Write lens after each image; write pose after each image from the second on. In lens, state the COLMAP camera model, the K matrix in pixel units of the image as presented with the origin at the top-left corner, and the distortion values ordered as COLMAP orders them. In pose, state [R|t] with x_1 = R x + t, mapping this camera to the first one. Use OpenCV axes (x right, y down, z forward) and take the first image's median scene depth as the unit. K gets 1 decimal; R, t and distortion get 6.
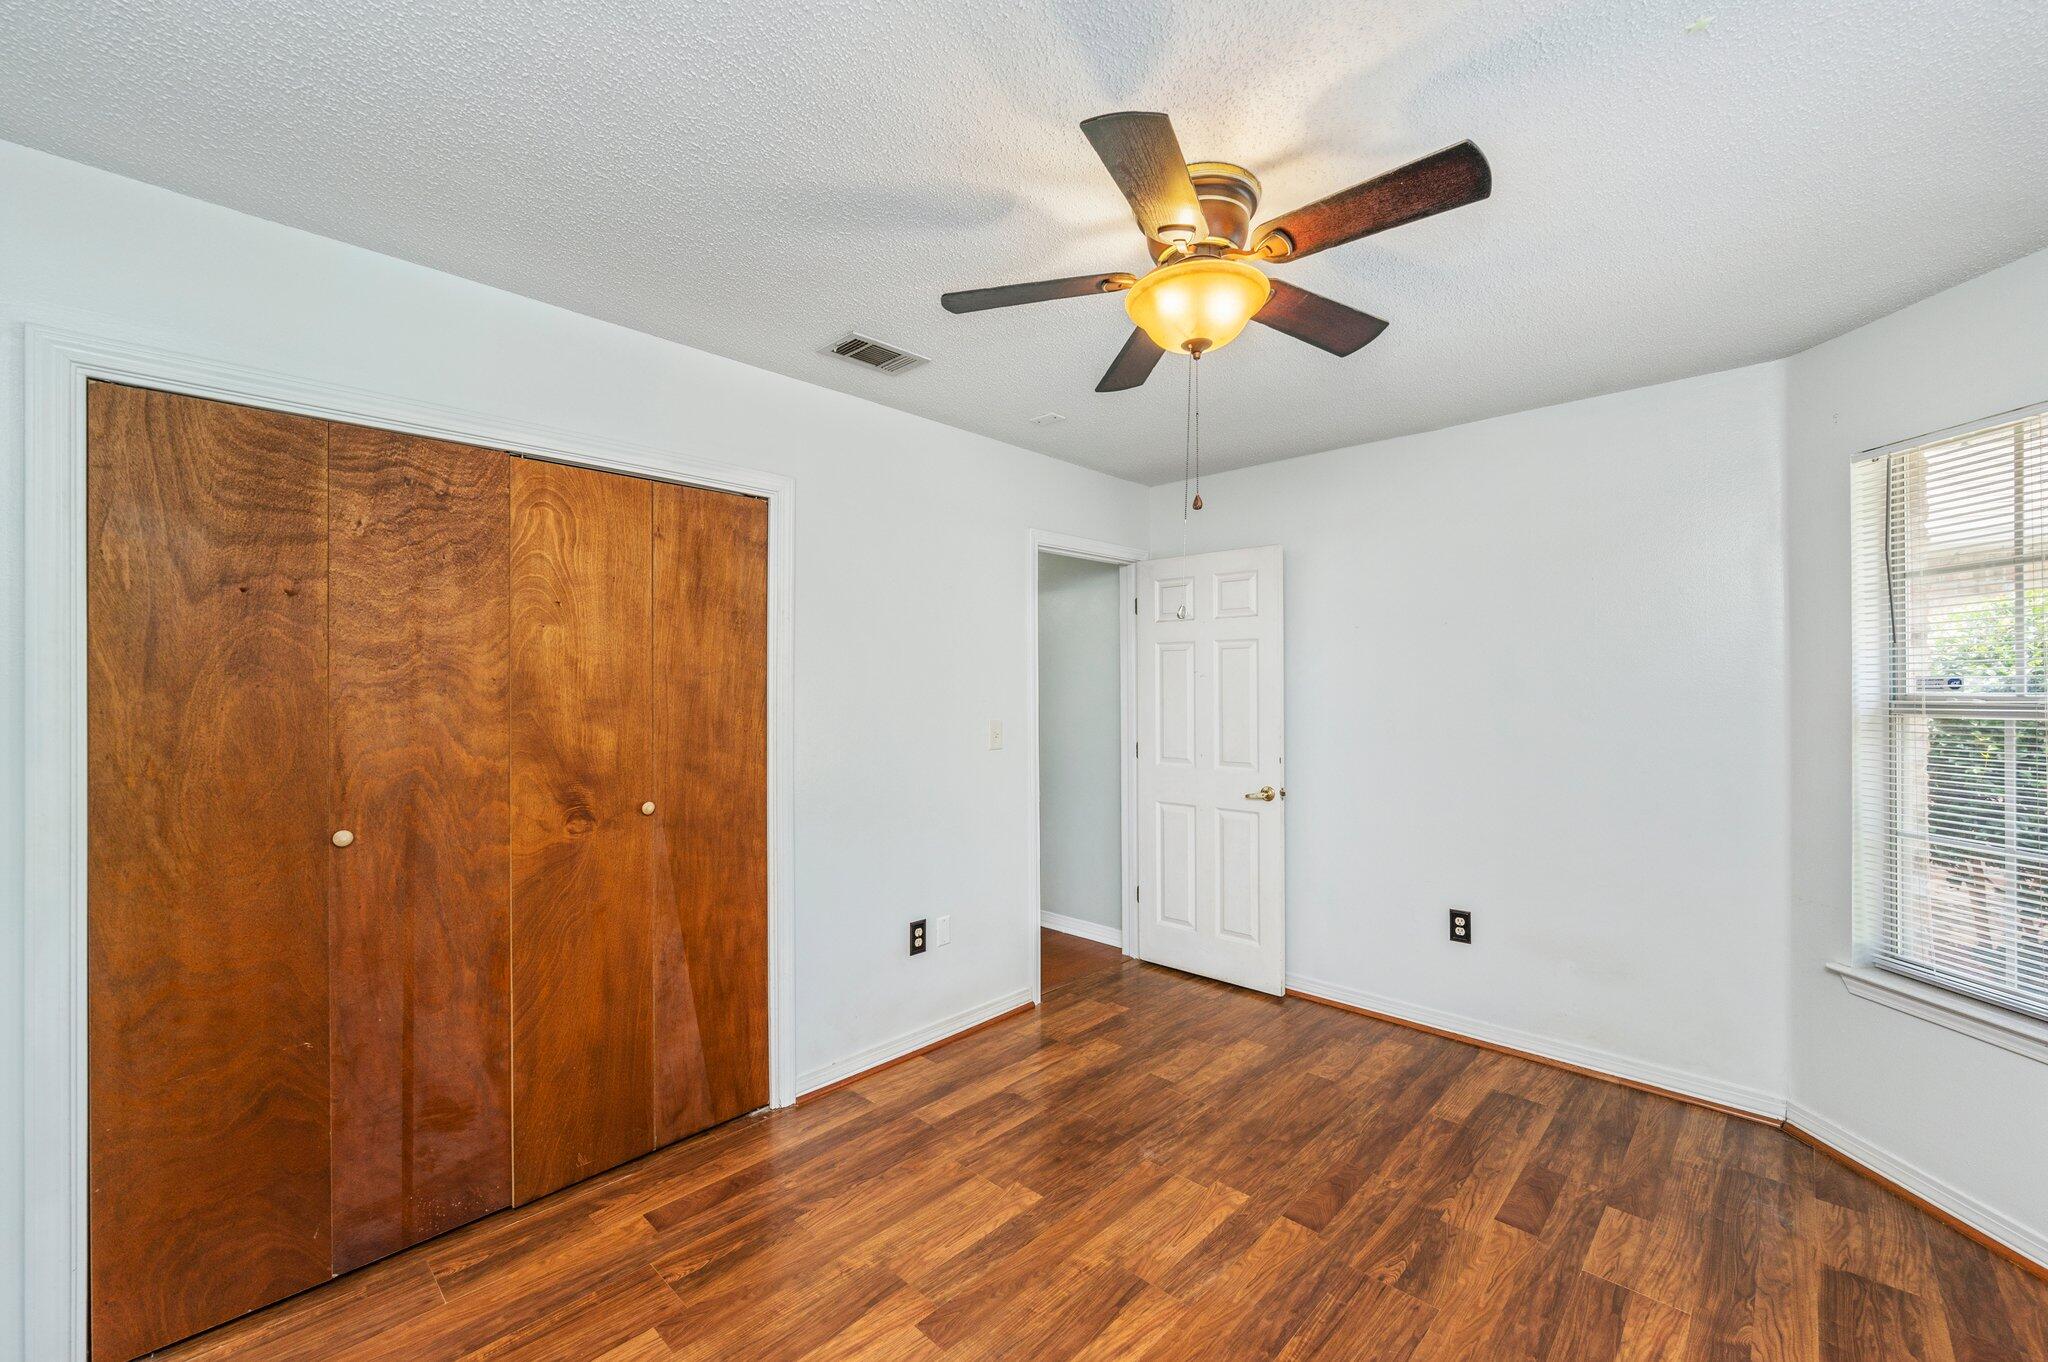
lens RADIAL K [[832.2, 0, 1024.7], [0, 832.2, 690.6], [0, 0, 1]] dist [-0.005334, 0.000576]
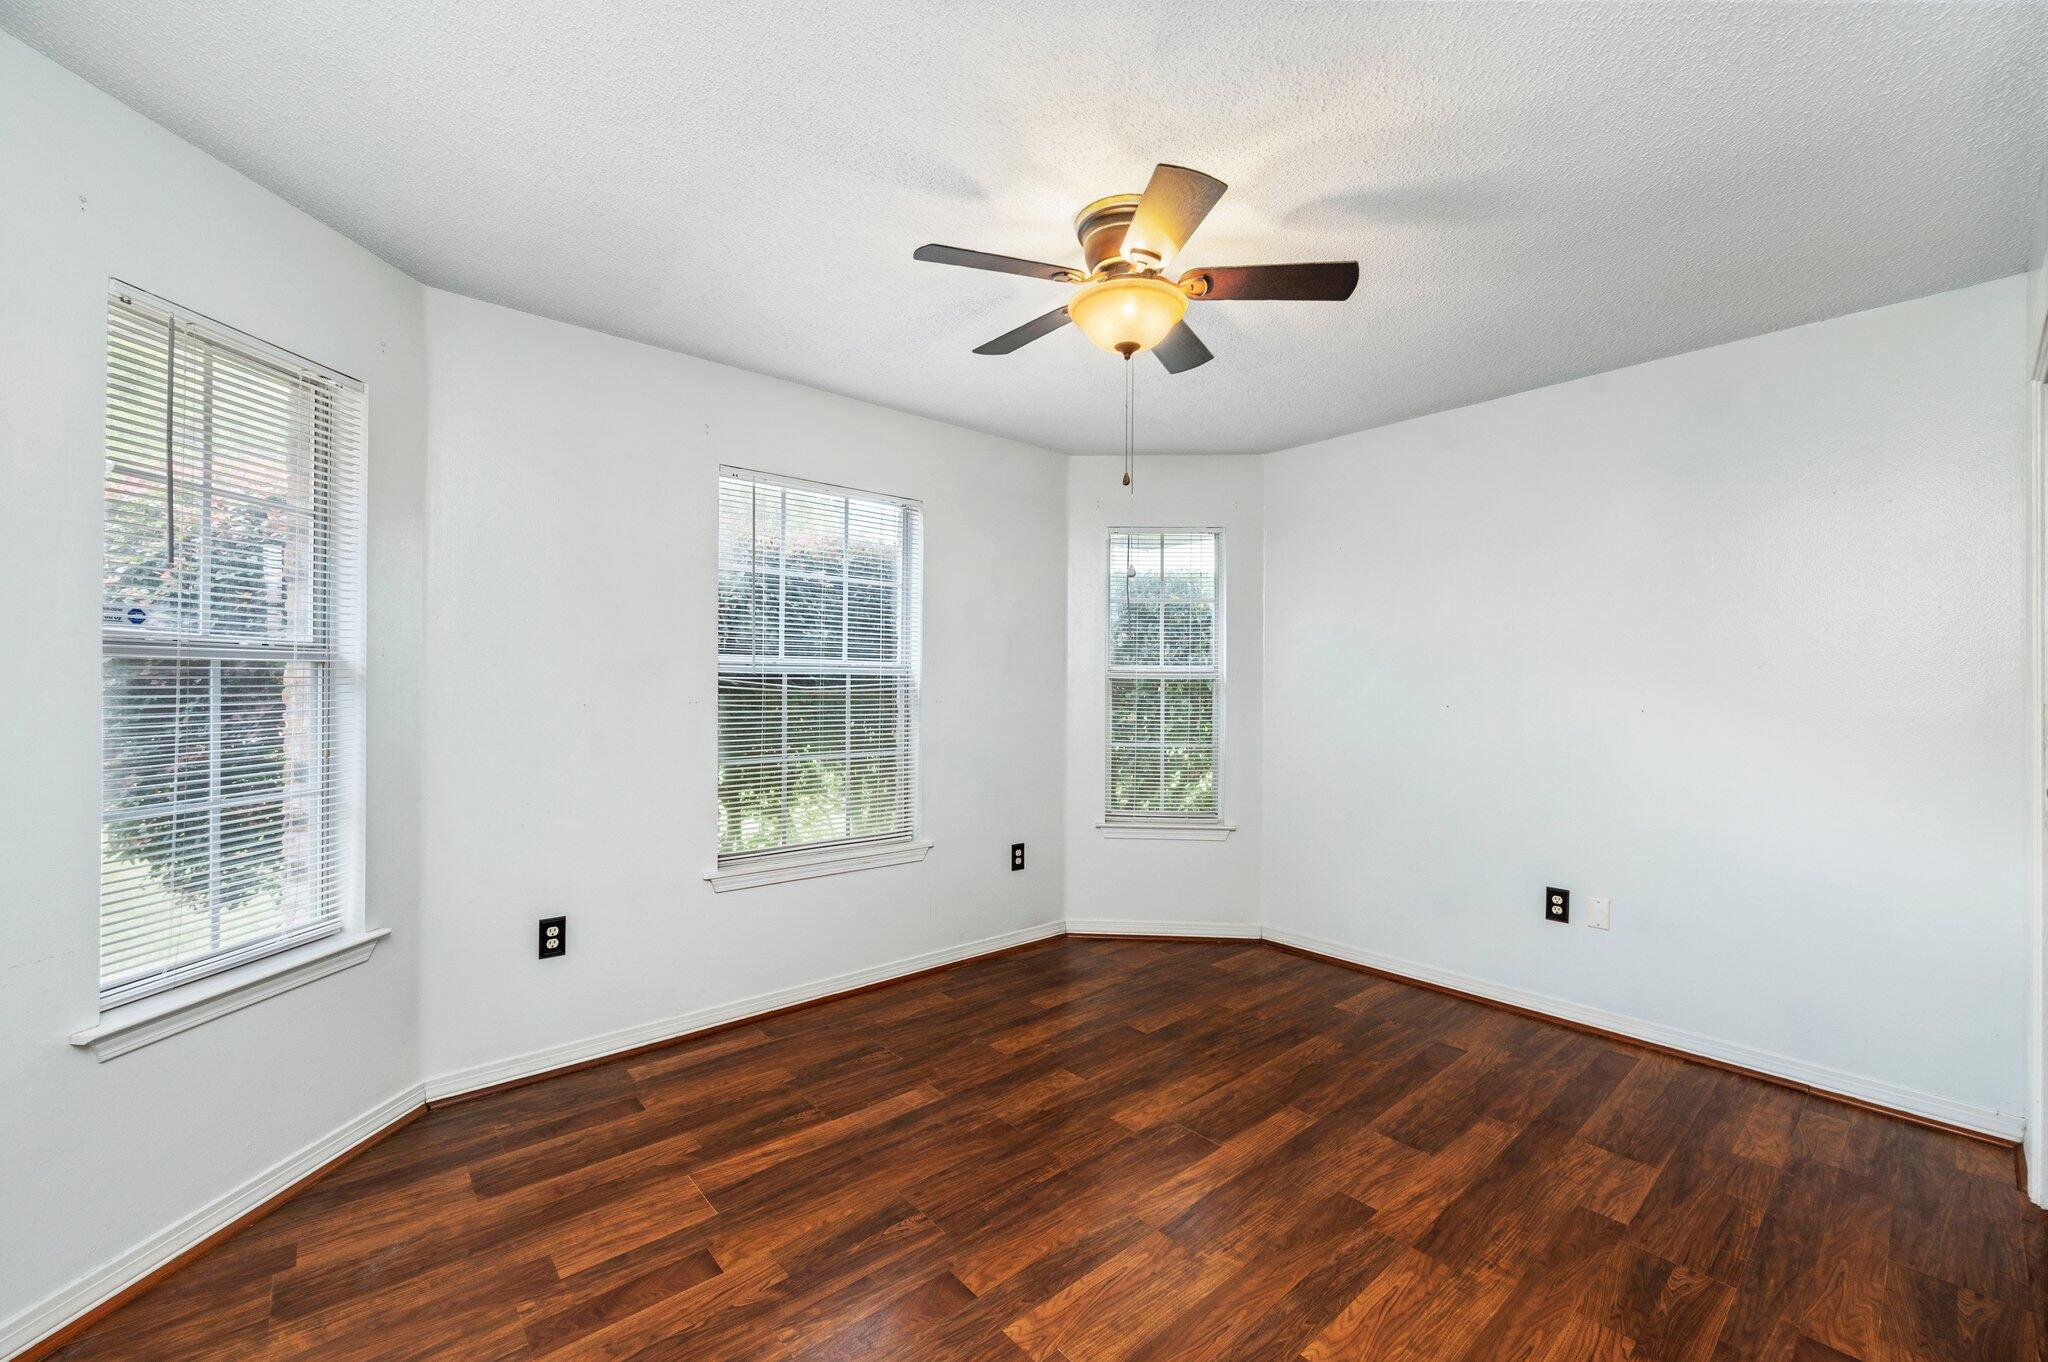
lens RADIAL K [[832.2, 0, 1031.0], [0, 832.2, 676.2], [0, 0, 1]] dist [-0.005334, 0.000576]
pose [[-0.996513, -0.003547, 0.083365, 0.207581], [-0.003738, 0.999991, -0.002130, 0.053123], [-0.083357, -0.002434, -0.996517, 1.870836]]
